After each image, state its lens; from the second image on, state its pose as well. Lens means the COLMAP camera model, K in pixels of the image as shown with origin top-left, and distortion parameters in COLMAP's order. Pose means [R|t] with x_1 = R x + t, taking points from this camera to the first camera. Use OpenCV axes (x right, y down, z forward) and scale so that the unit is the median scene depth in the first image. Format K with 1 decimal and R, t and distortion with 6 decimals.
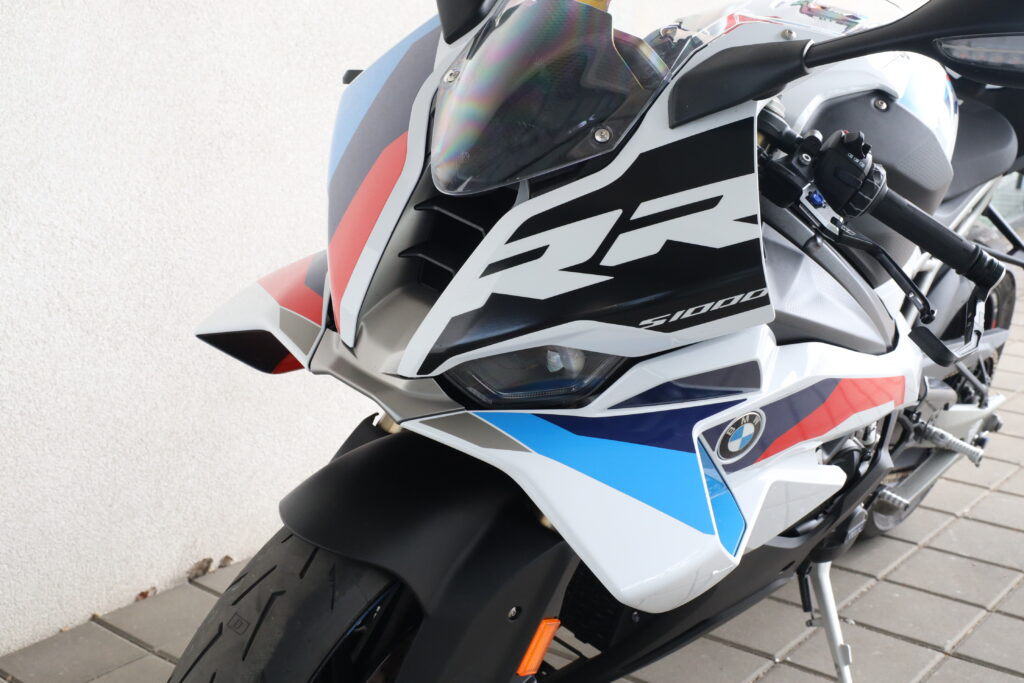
lens RADIAL K [[1337.3, 0, 512.0], [0, 1337.3, 341.5], [0, 0, 1]] dist [0.020757, -0.036402]
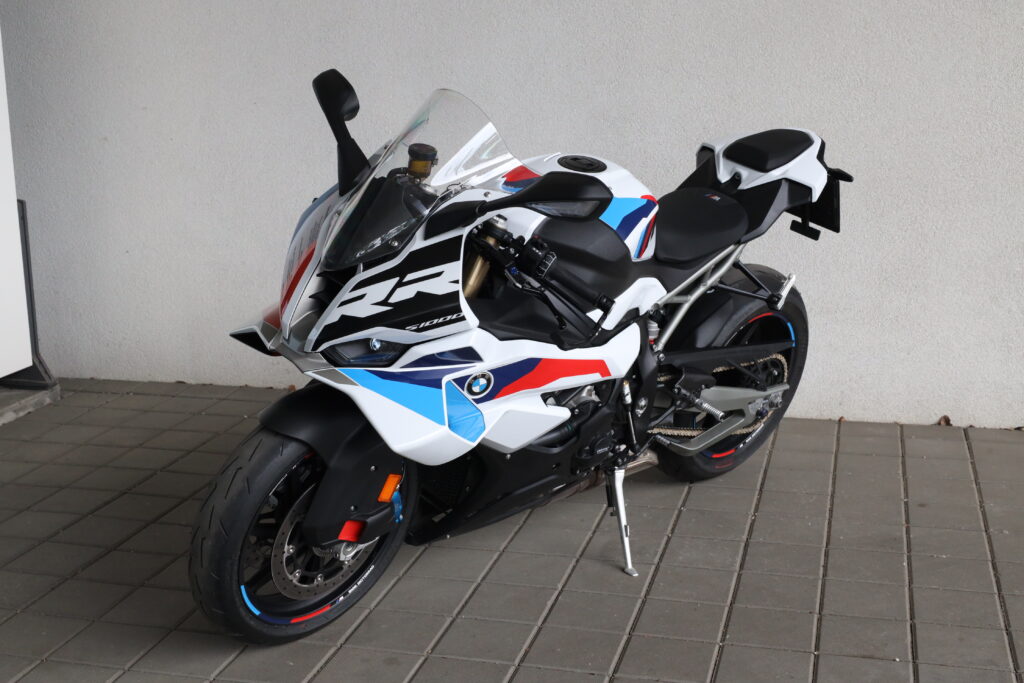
lens RADIAL K [[1337.3, 0, 512.0], [0, 1337.3, 341.5], [0, 0, 1]] dist [0.020757, -0.036402]
pose [[0.991419, 0.006411, -0.130566, 0.552286], [-0.008688, 0.999820, -0.016880, 0.043875], [0.130434, 0.017870, 0.991296, -1.168627]]
